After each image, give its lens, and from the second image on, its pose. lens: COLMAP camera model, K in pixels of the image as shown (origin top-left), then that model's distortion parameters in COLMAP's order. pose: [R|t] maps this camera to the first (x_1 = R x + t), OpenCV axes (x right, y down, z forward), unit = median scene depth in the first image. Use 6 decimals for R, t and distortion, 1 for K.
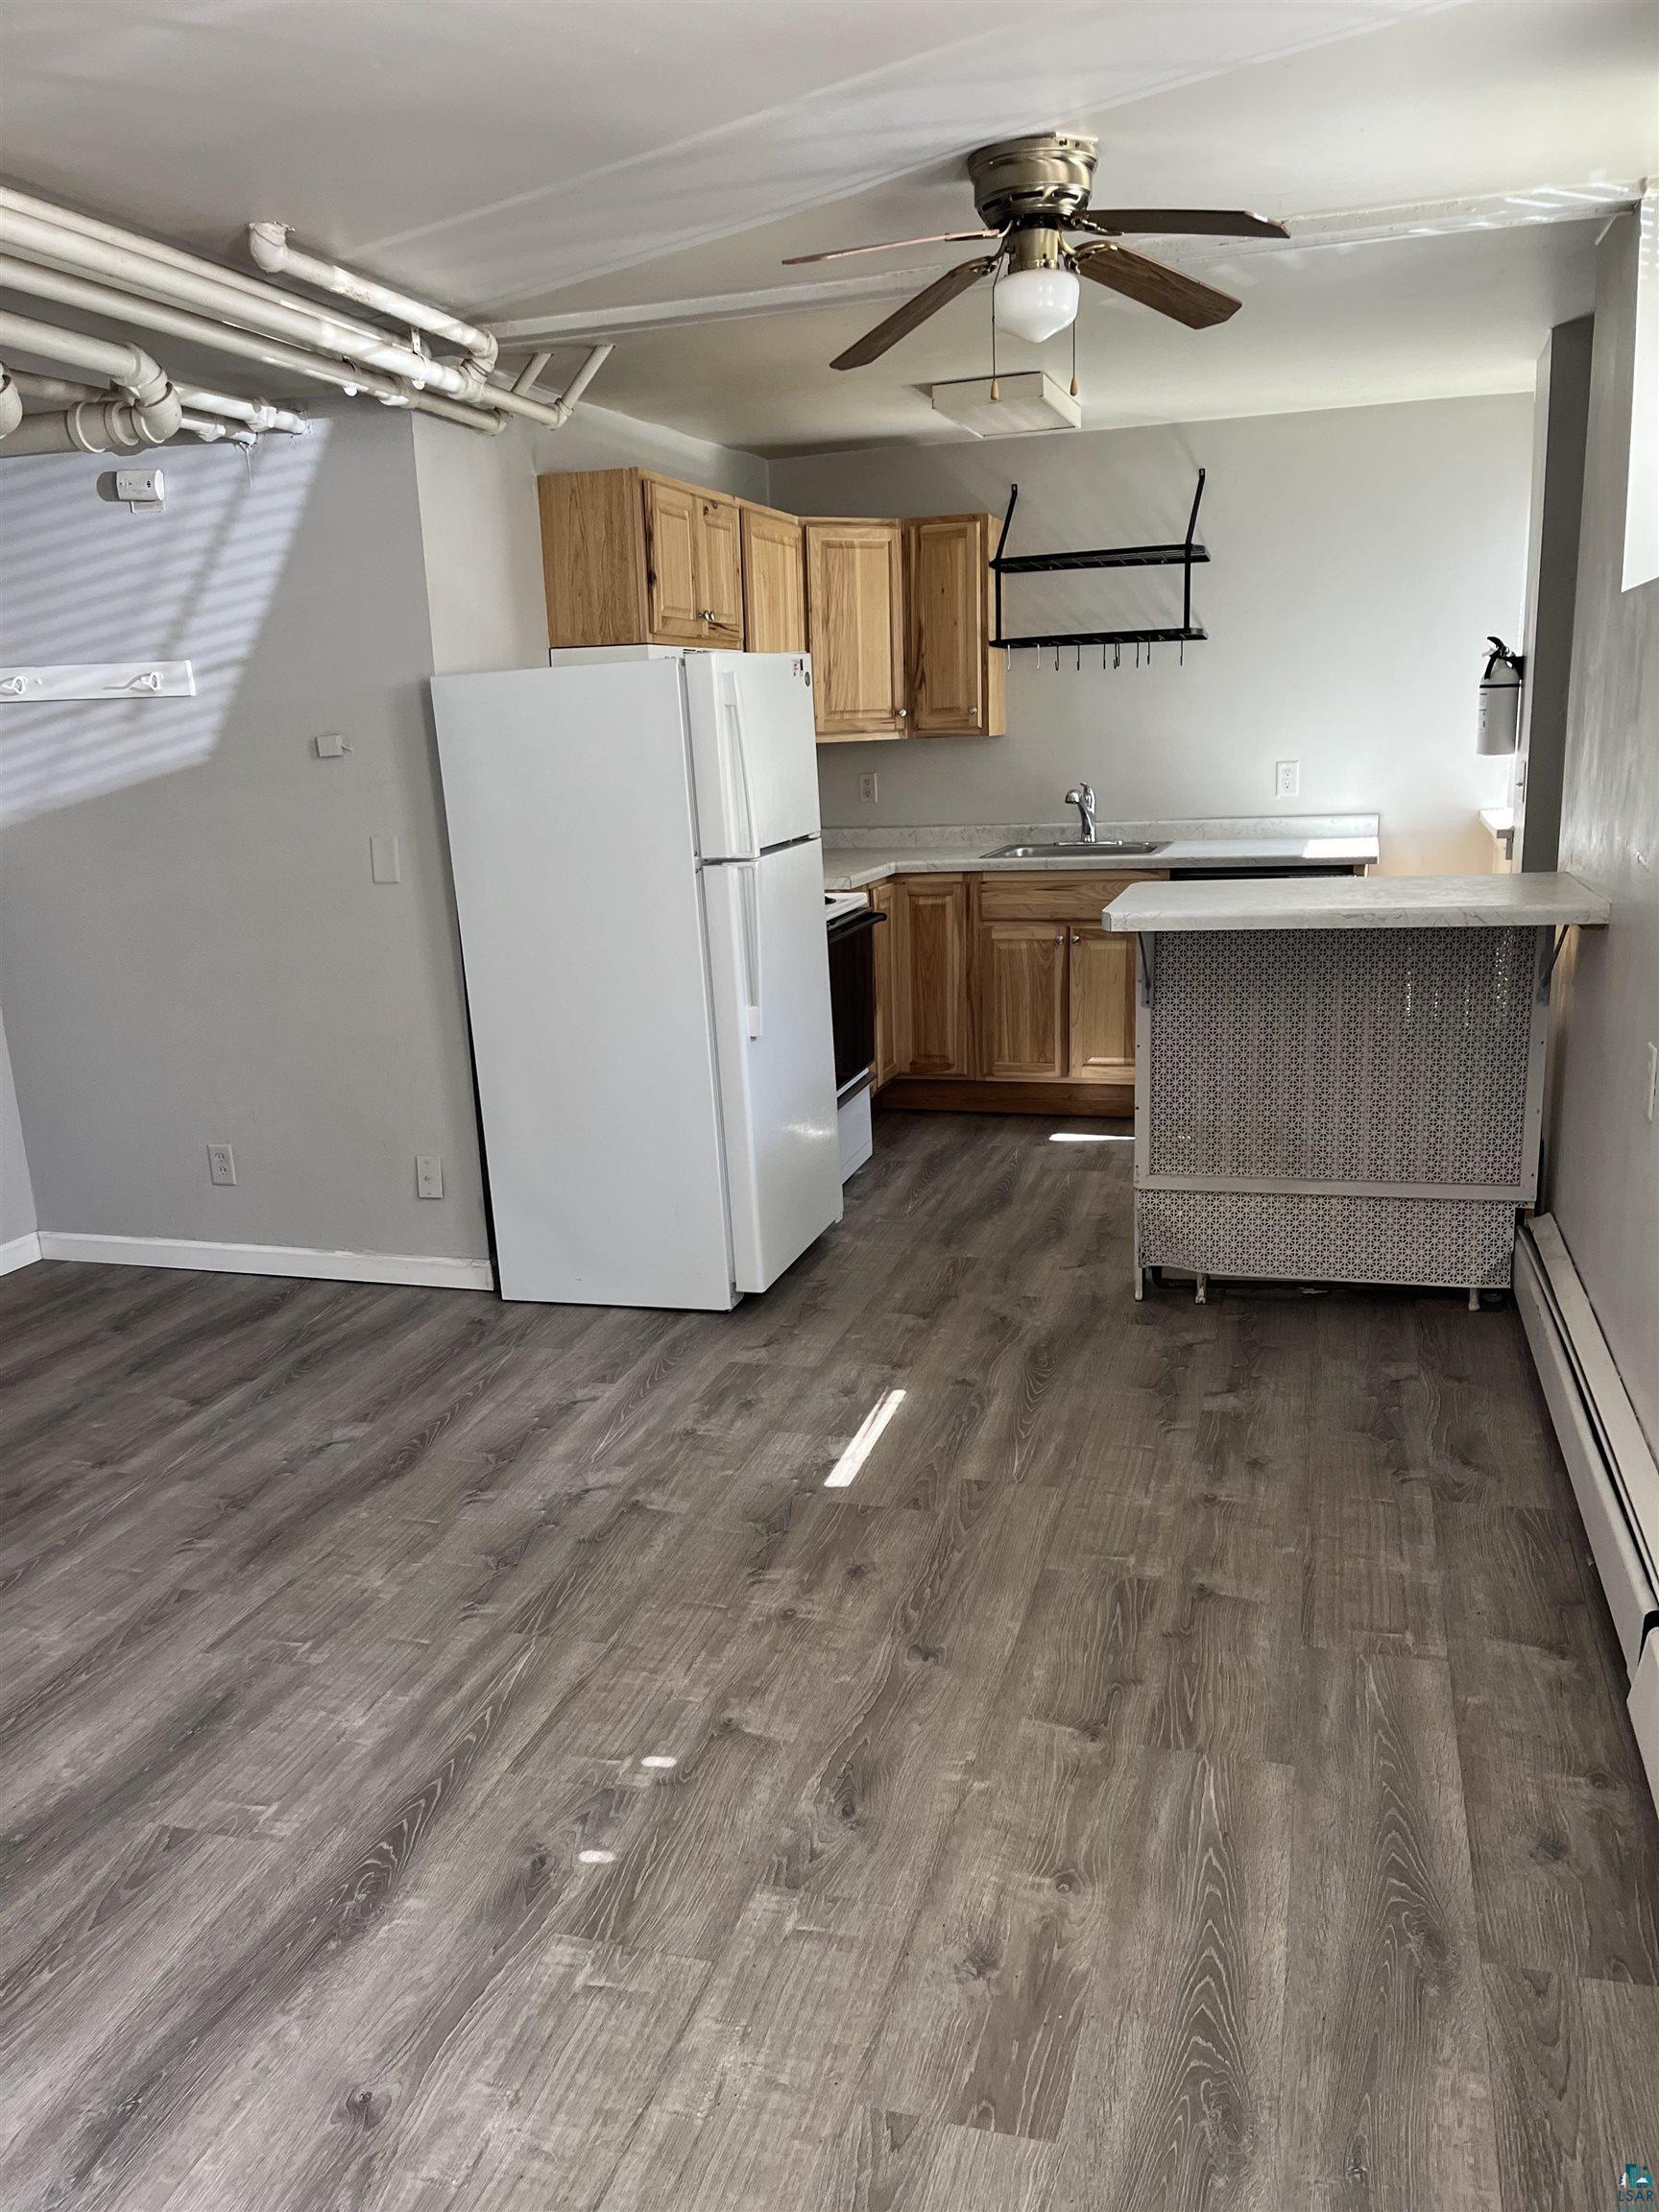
lens RADIAL K [[1680.3, 0, 805.7], [0, 1680.3, 1132.8], [0, 0, 1]] dist [0.075145, -0.097778]
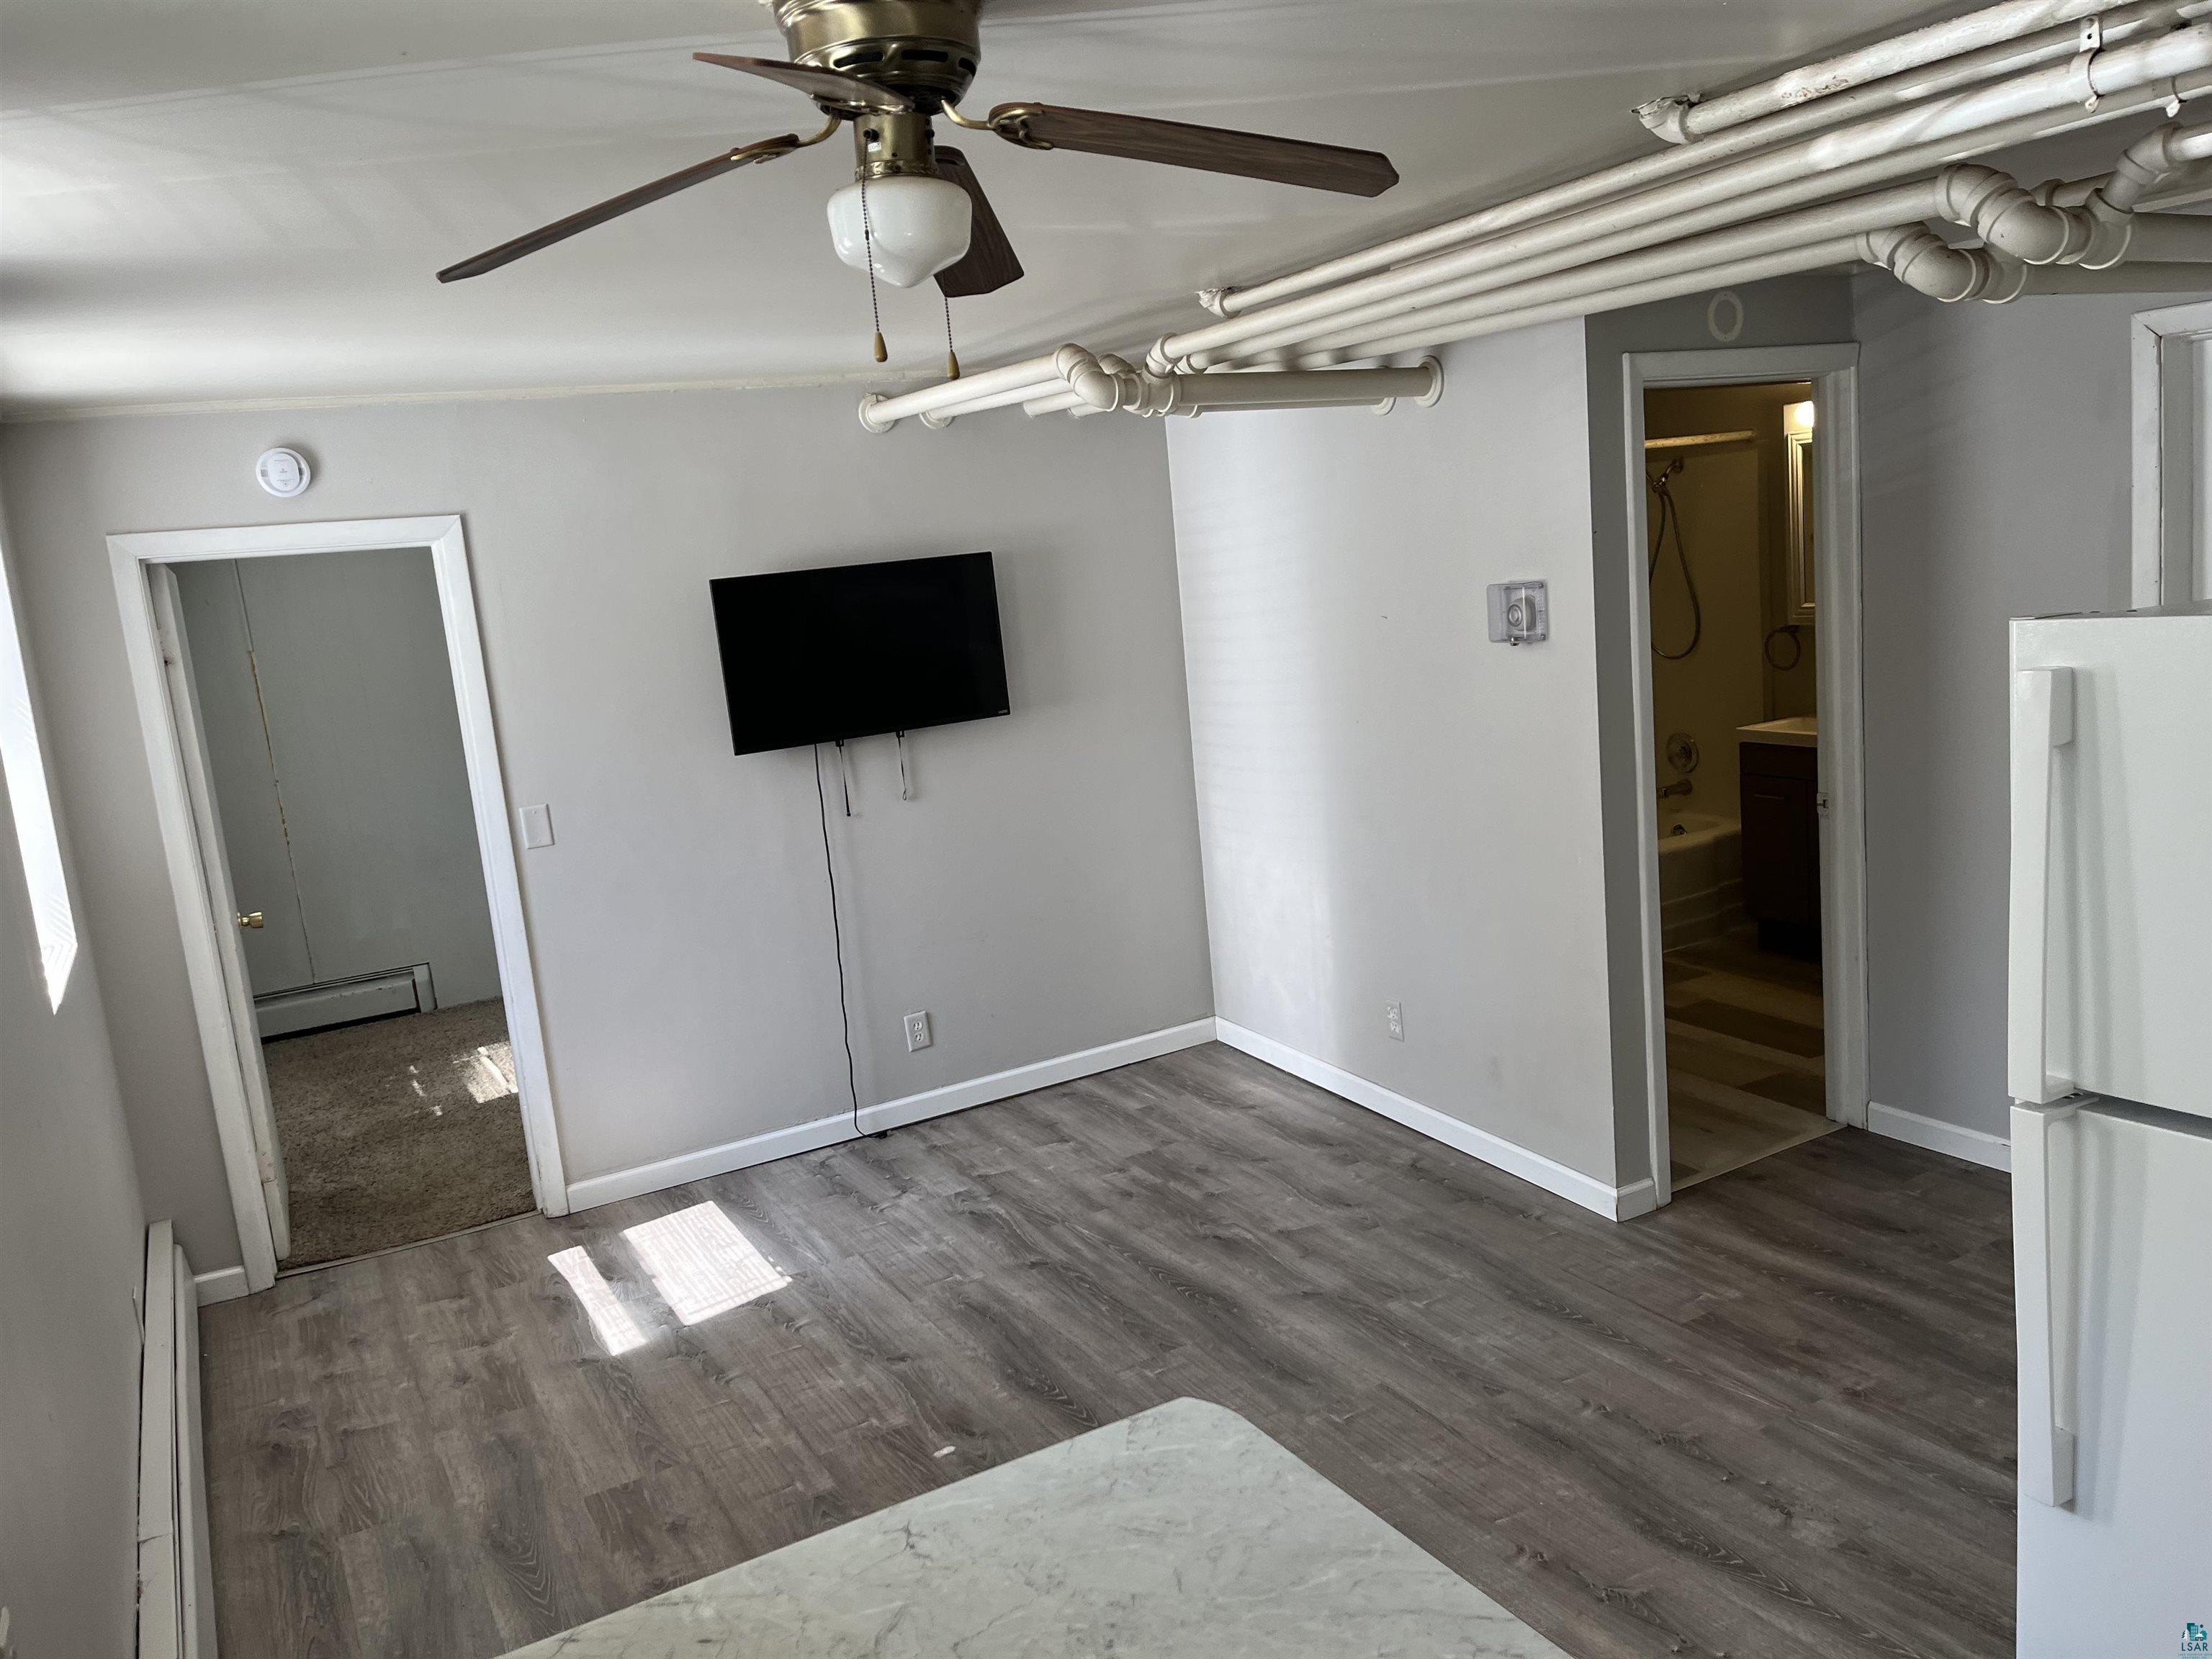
lens RADIAL K [[1680.3, 0, 1112.5], [0, 1680.3, 840.8], [0, 0, 1]] dist [0.075145, -0.097778]
pose [[-0.683827, 0.226473, -0.693607, 0.358849], [-0.051102, 0.933410, 0.355154, -0.322749], [0.727852, 0.278308, -0.626718, 0.967714]]
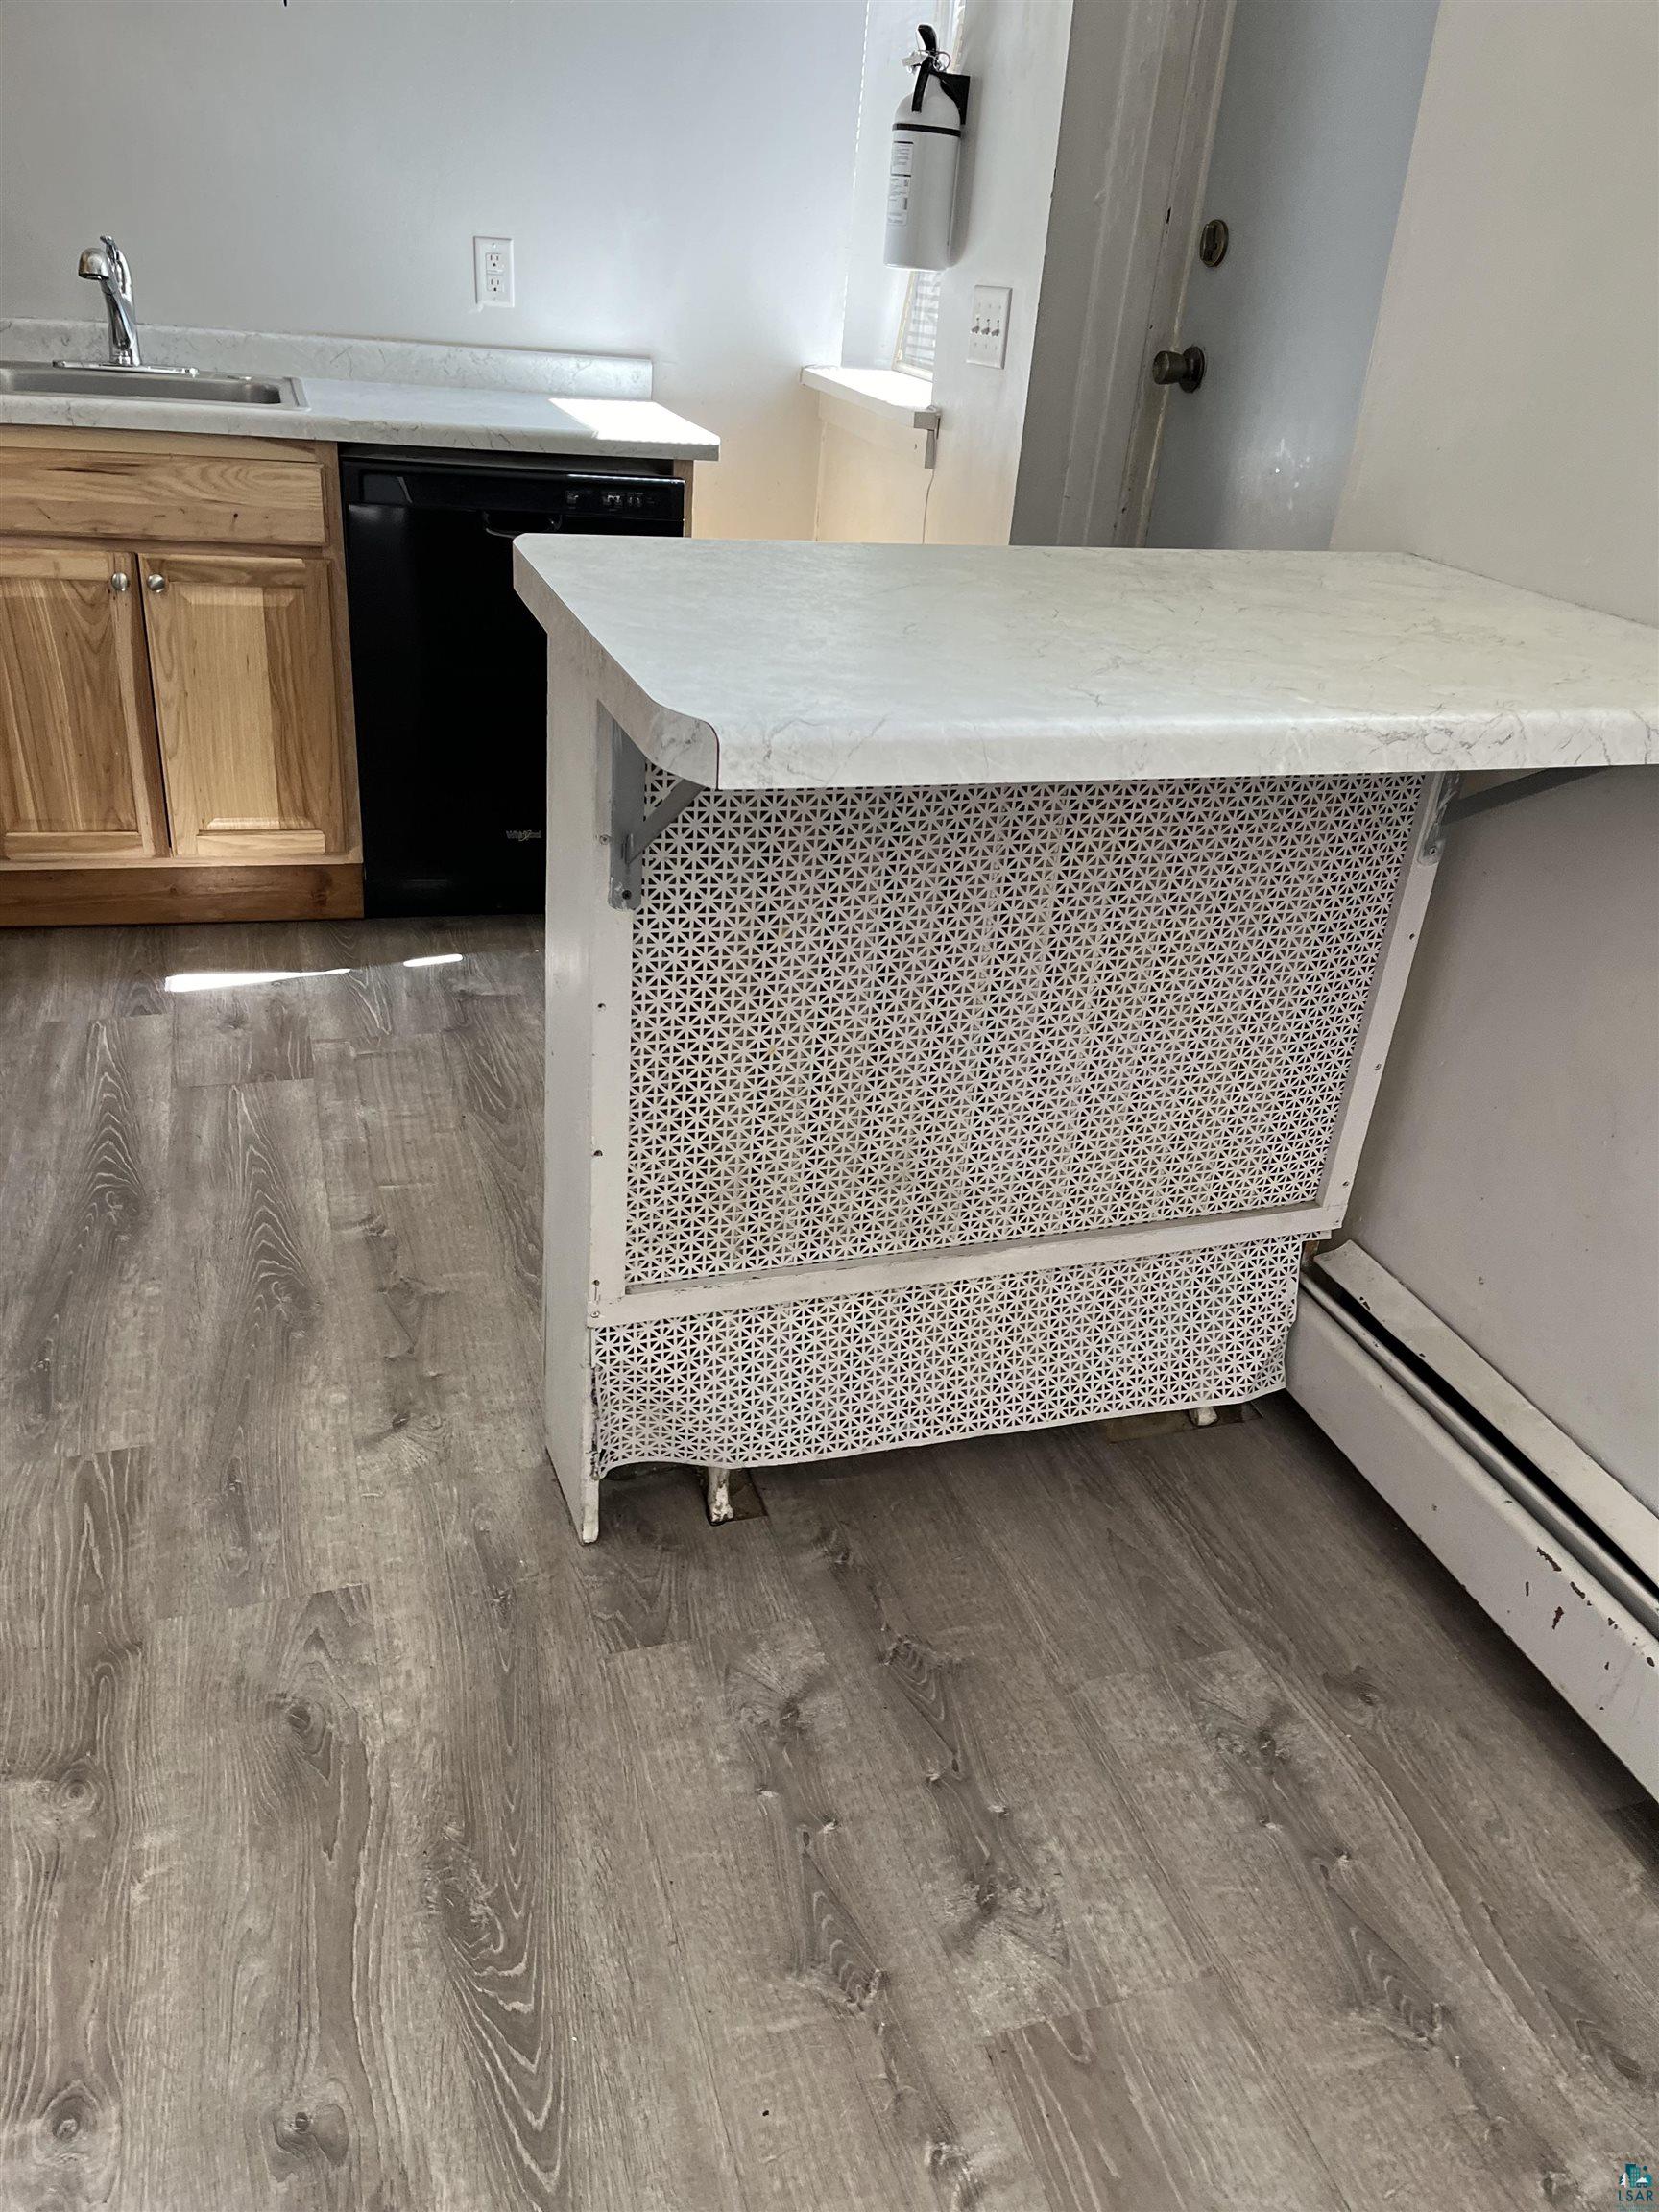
lens RADIAL K [[1680.3, 0, 853.6], [0, 1680.3, 1138.9], [0, 0, 1]] dist [0.075145, -0.097778]
pose [[0.808792, -0.177322, 0.560725, 0.023113], [0.027625, 0.963863, 0.264962, -0.110410], [-0.587446, -0.198809, 0.784463, 0.601352]]
